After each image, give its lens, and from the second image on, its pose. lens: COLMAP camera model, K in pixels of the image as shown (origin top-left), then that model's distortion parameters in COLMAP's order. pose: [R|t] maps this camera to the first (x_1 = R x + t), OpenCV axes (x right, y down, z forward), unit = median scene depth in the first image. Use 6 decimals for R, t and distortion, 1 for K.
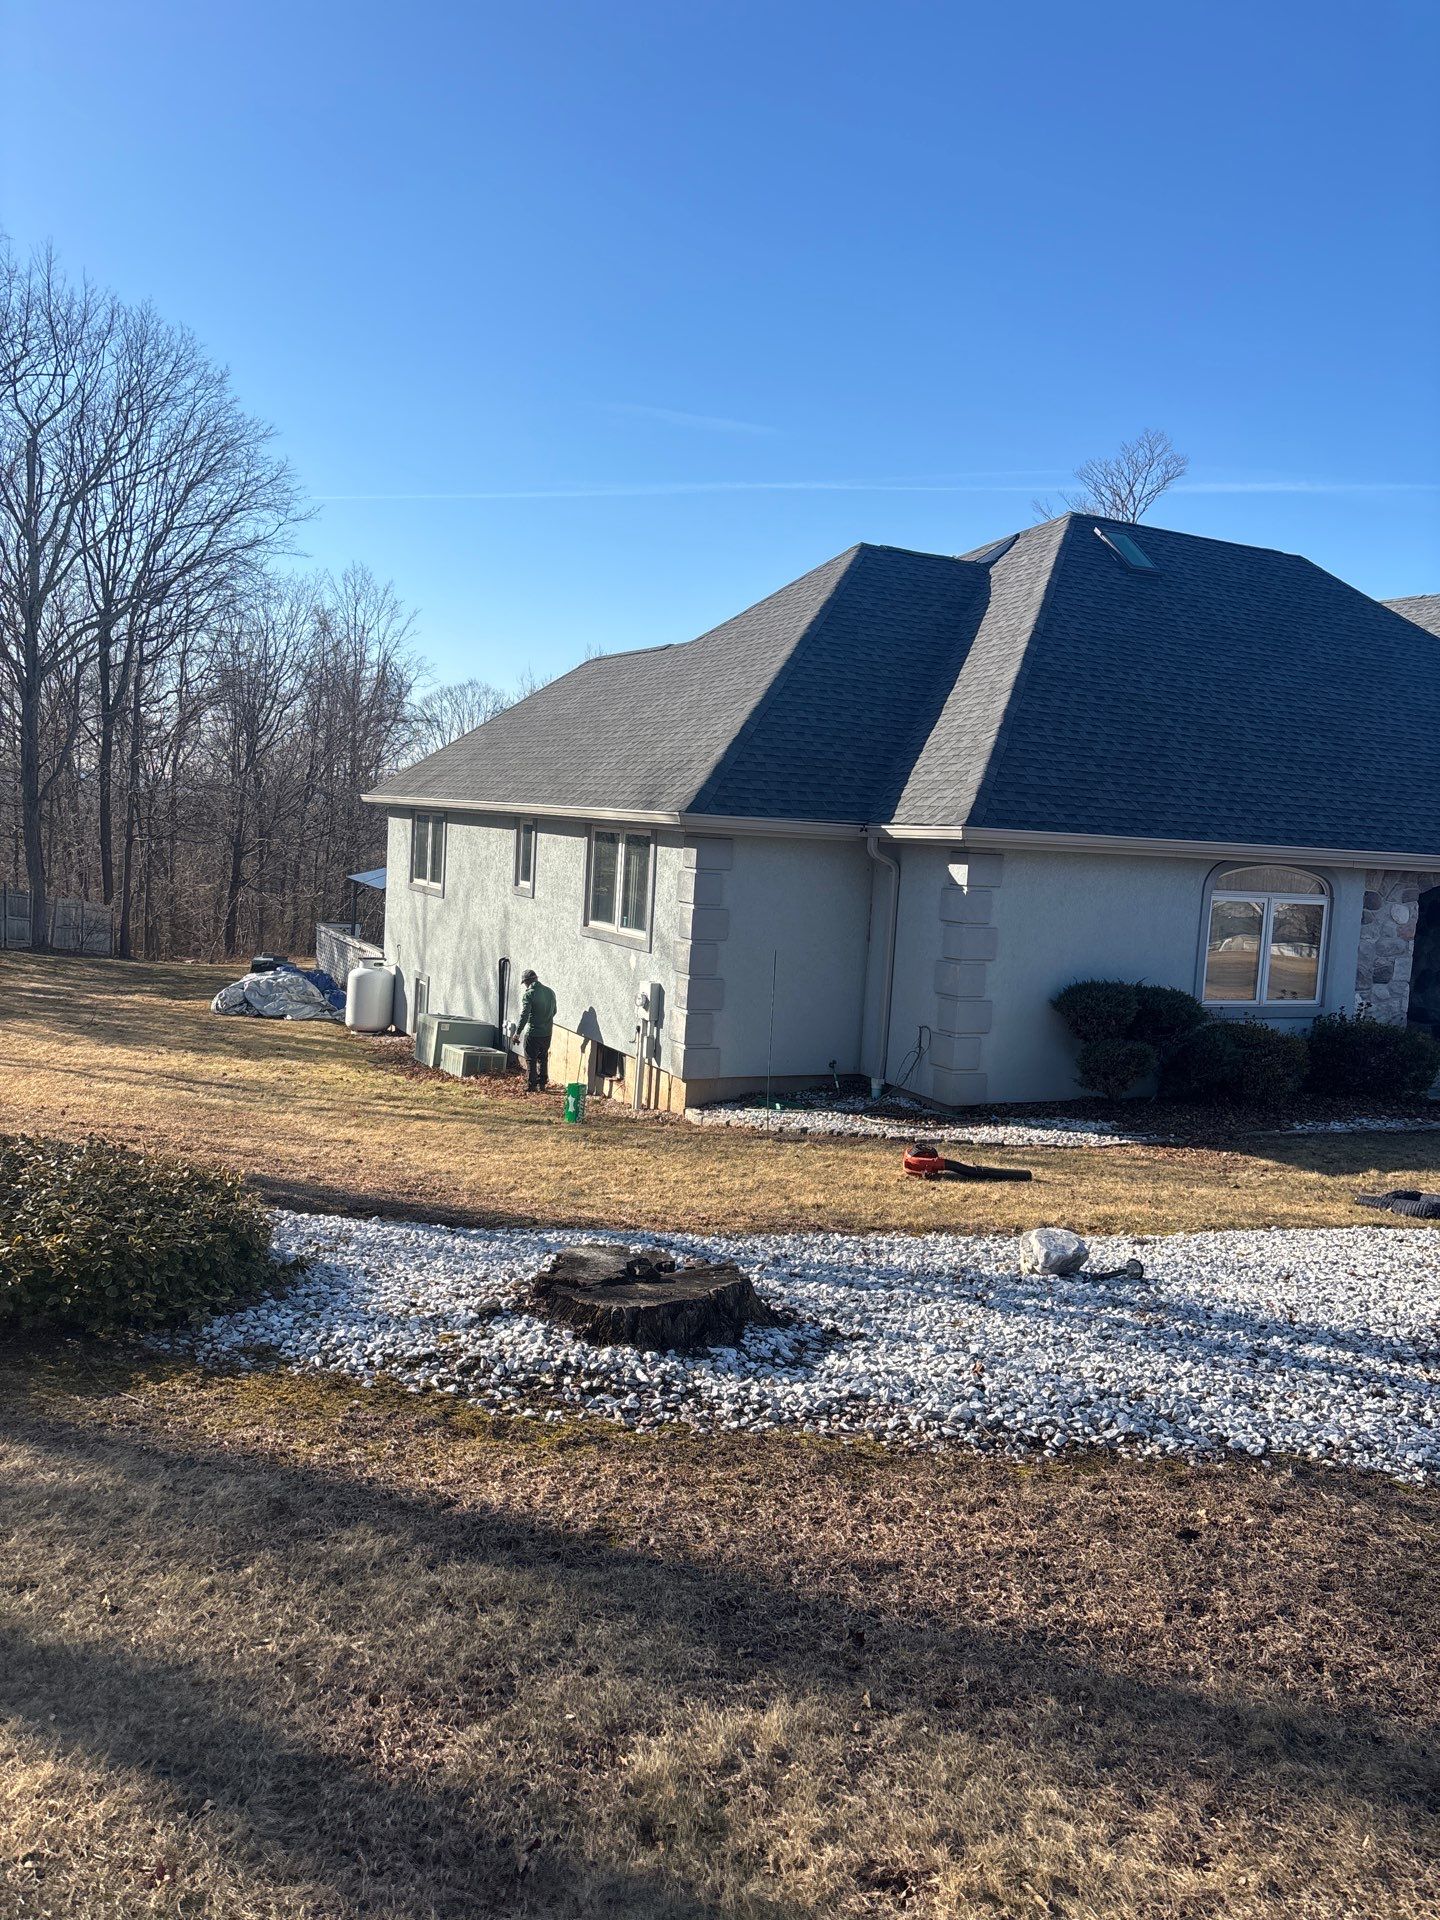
lens RADIAL K [[1402.6, 0, 741.8], [0, 1402.6, 953.2], [0, 0, 1]] dist [0.038851, 0.006450]
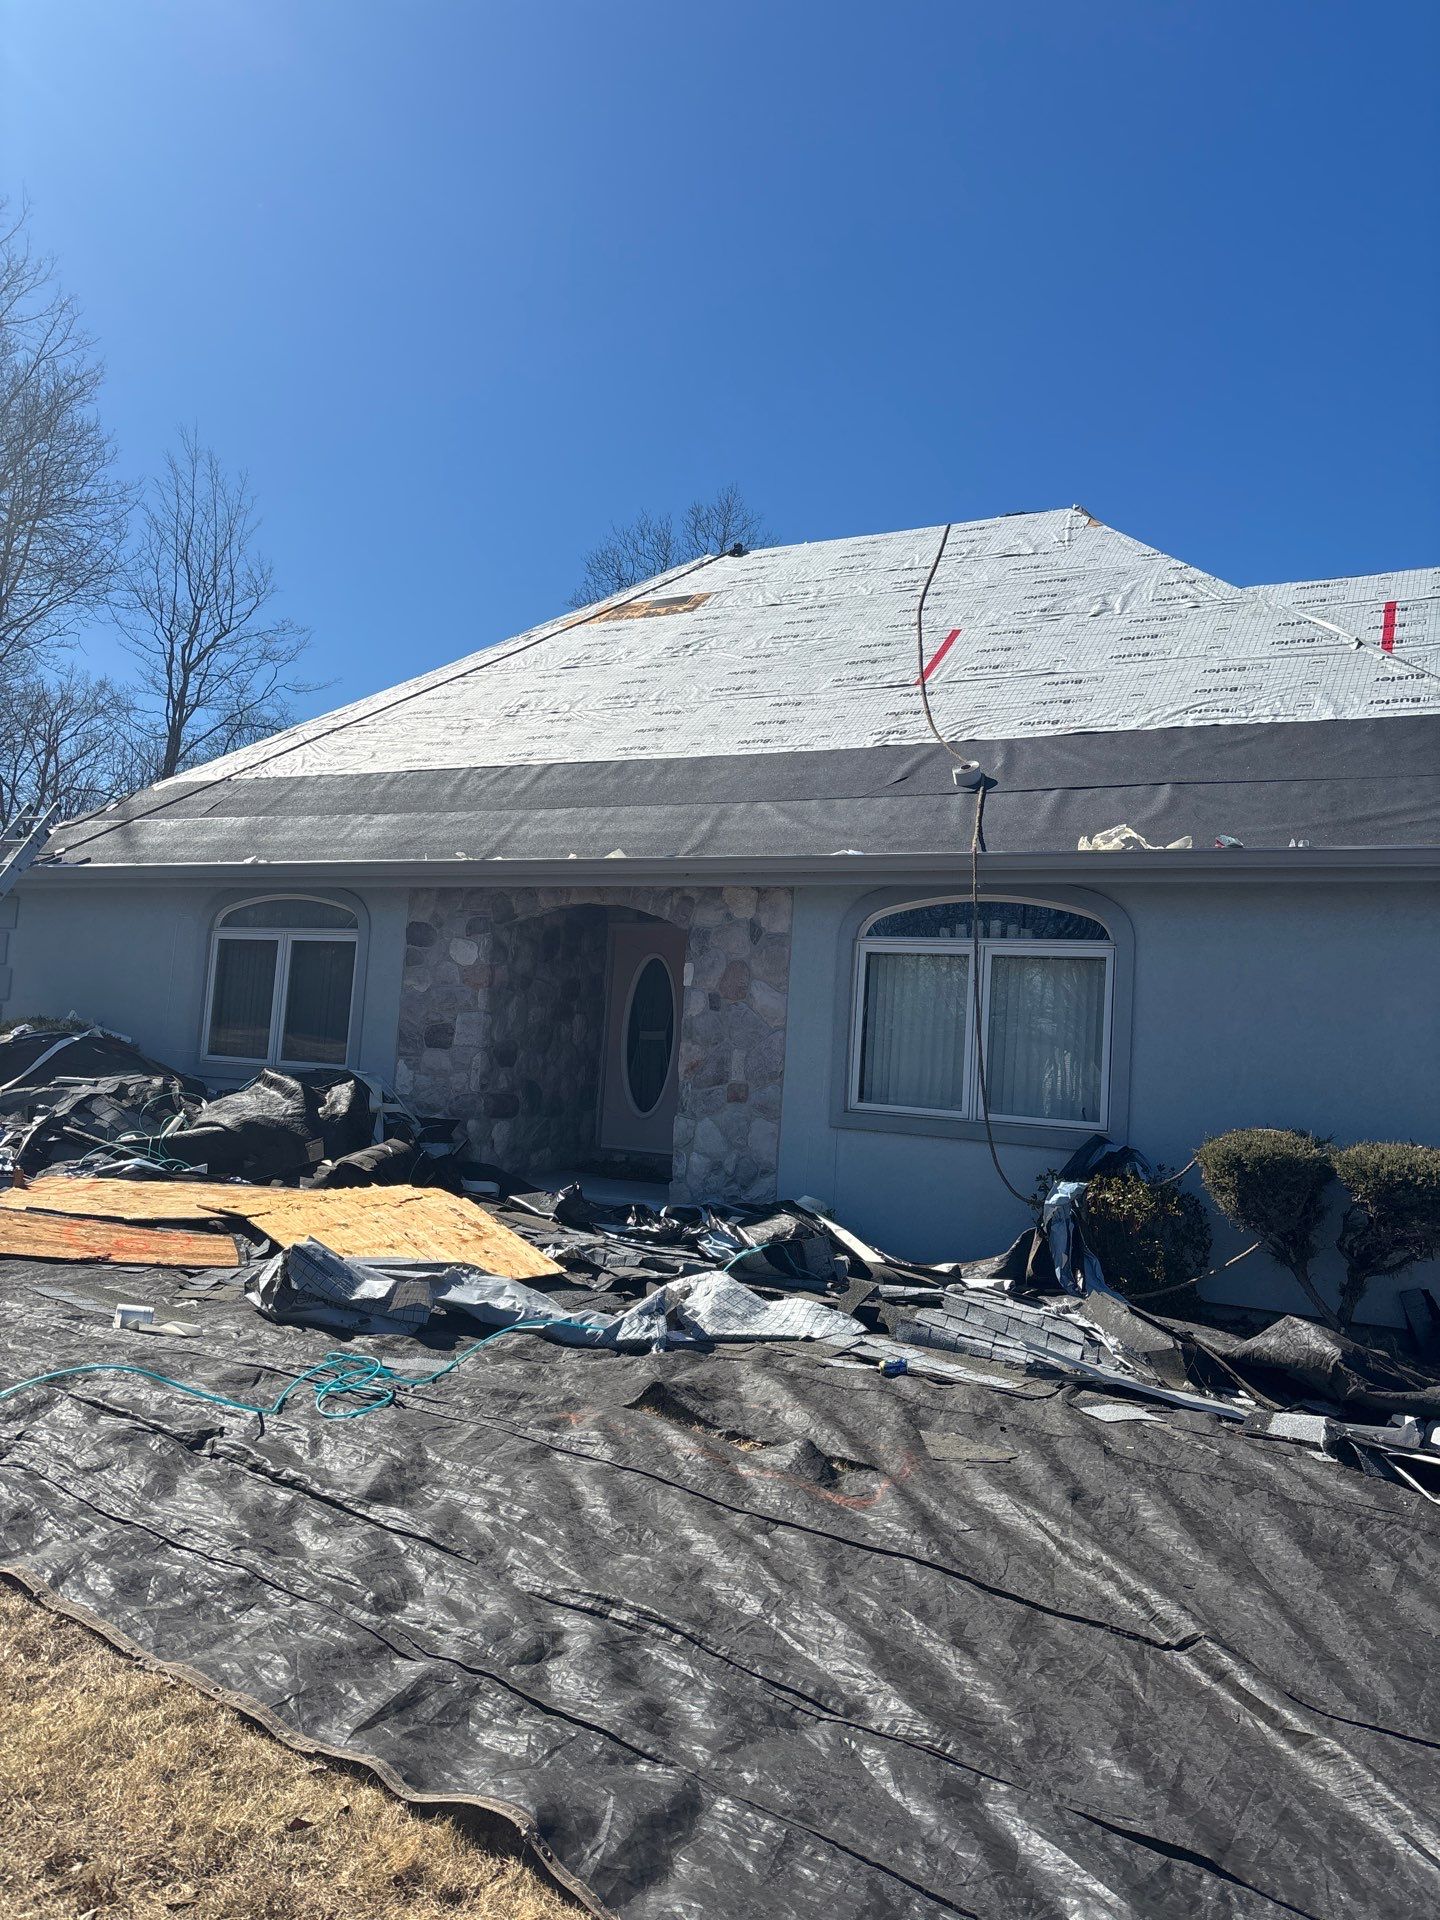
lens RADIAL K [[1438.7, 0, 727.5], [0, 1438.7, 968.3], [0, 0, 1]] dist [0.065721, -0.081506]
pose [[0.574951, -0.077216, -0.814536, 3.211690], [-0.098630, 0.981736, -0.162685, 0.244079], [0.812222, 0.173873, 0.556834, 1.974946]]
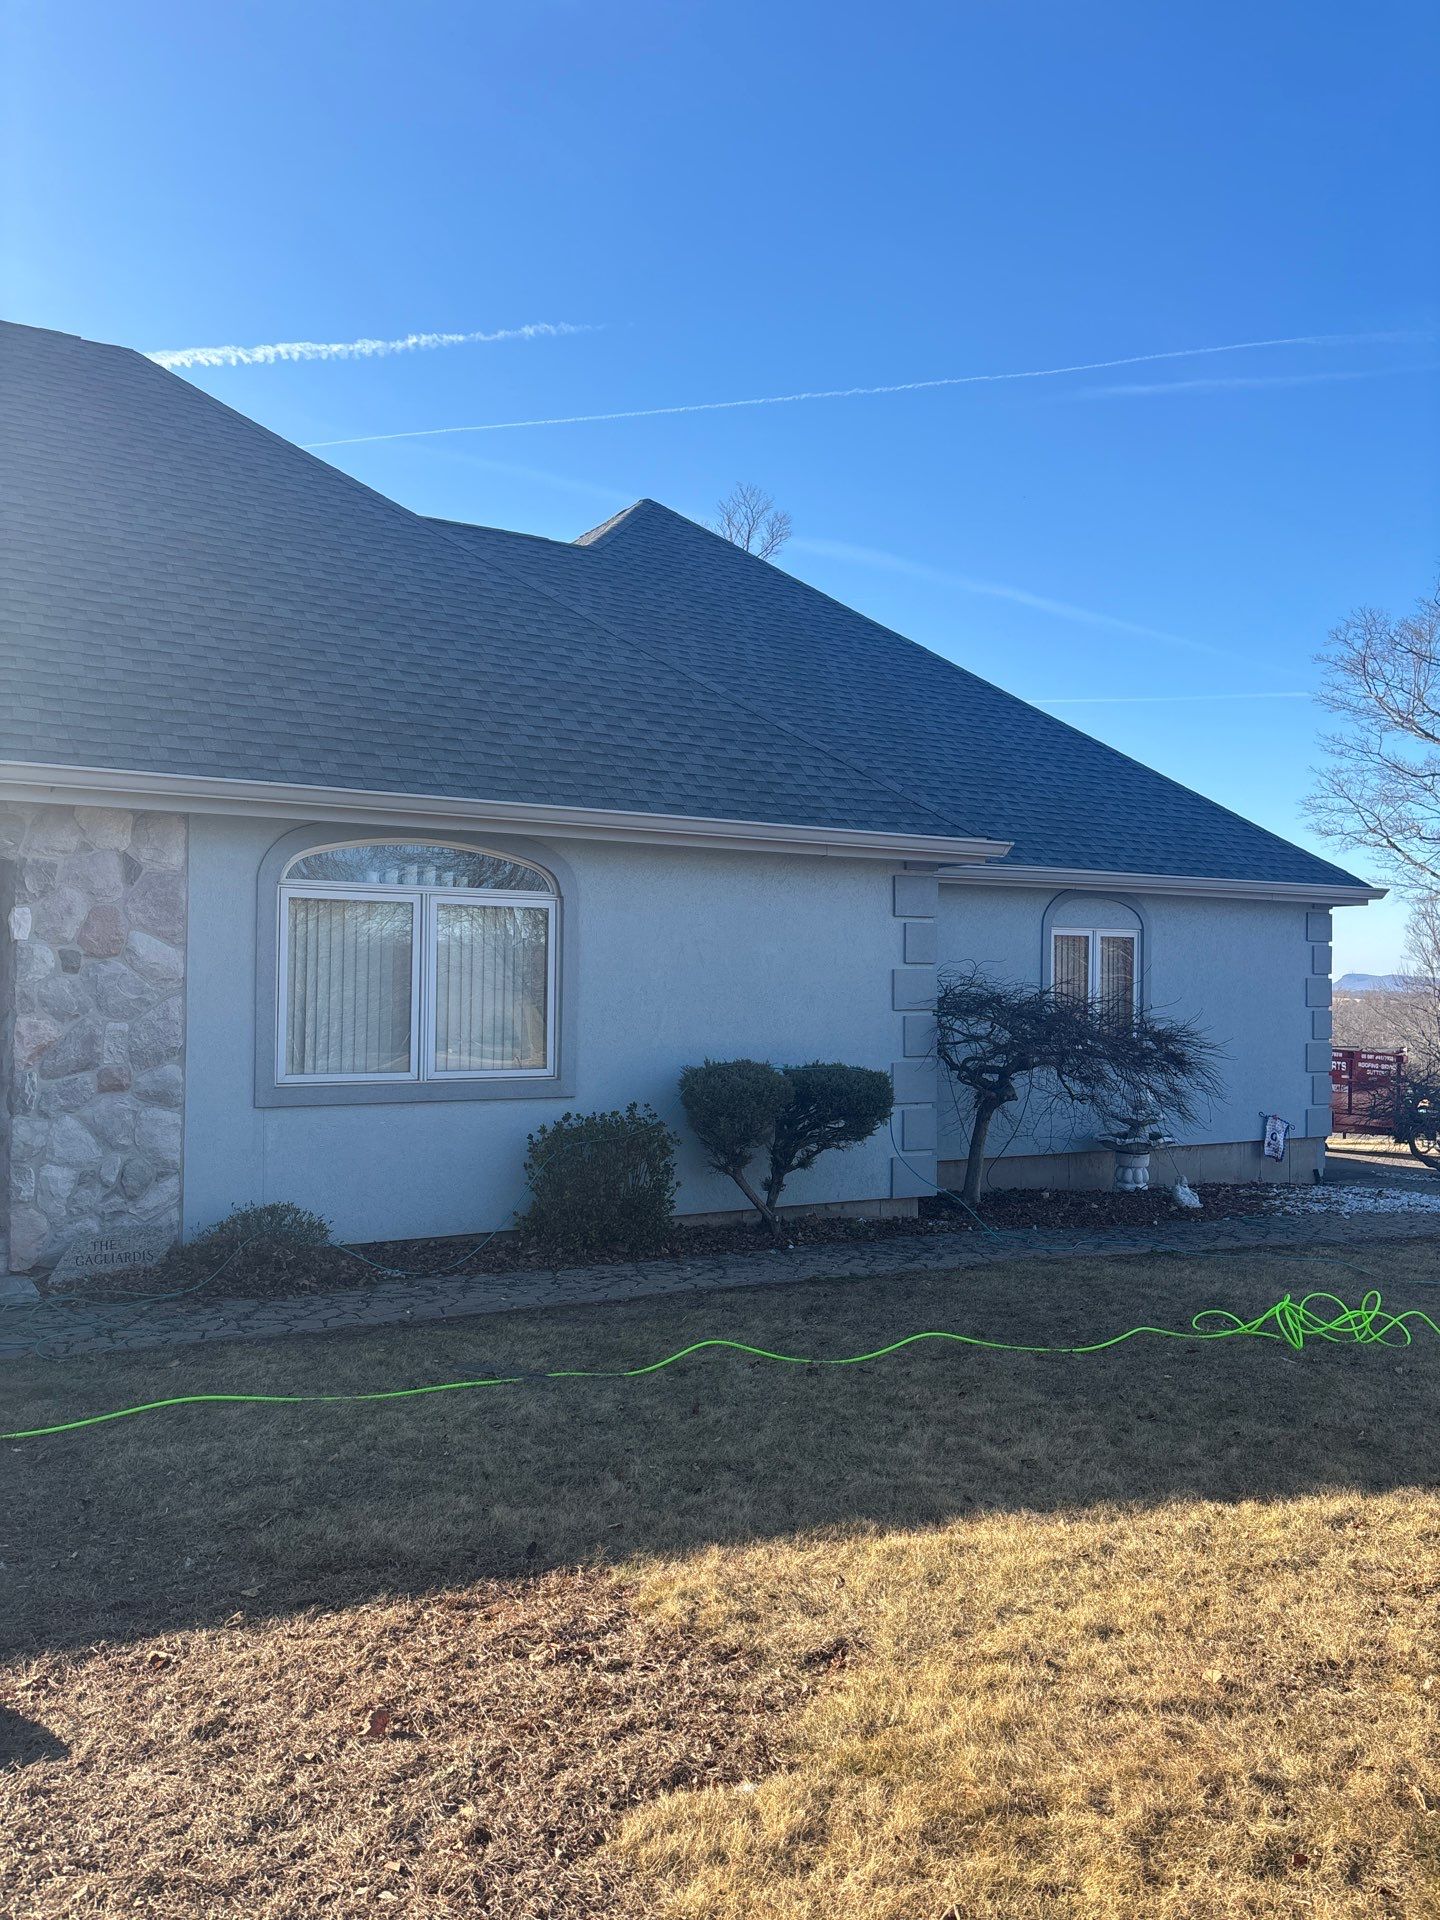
lens RADIAL K [[1438.7, 0, 727.5], [0, 1438.7, 968.3], [0, 0, 1]] dist [0.065721, -0.081506]
pose [[0.995567, -0.047147, 0.081381, 2.195631], [0.054693, 0.994151, -0.093127, 0.157738], [-0.076514, 0.097165, 0.992323, 1.573065]]
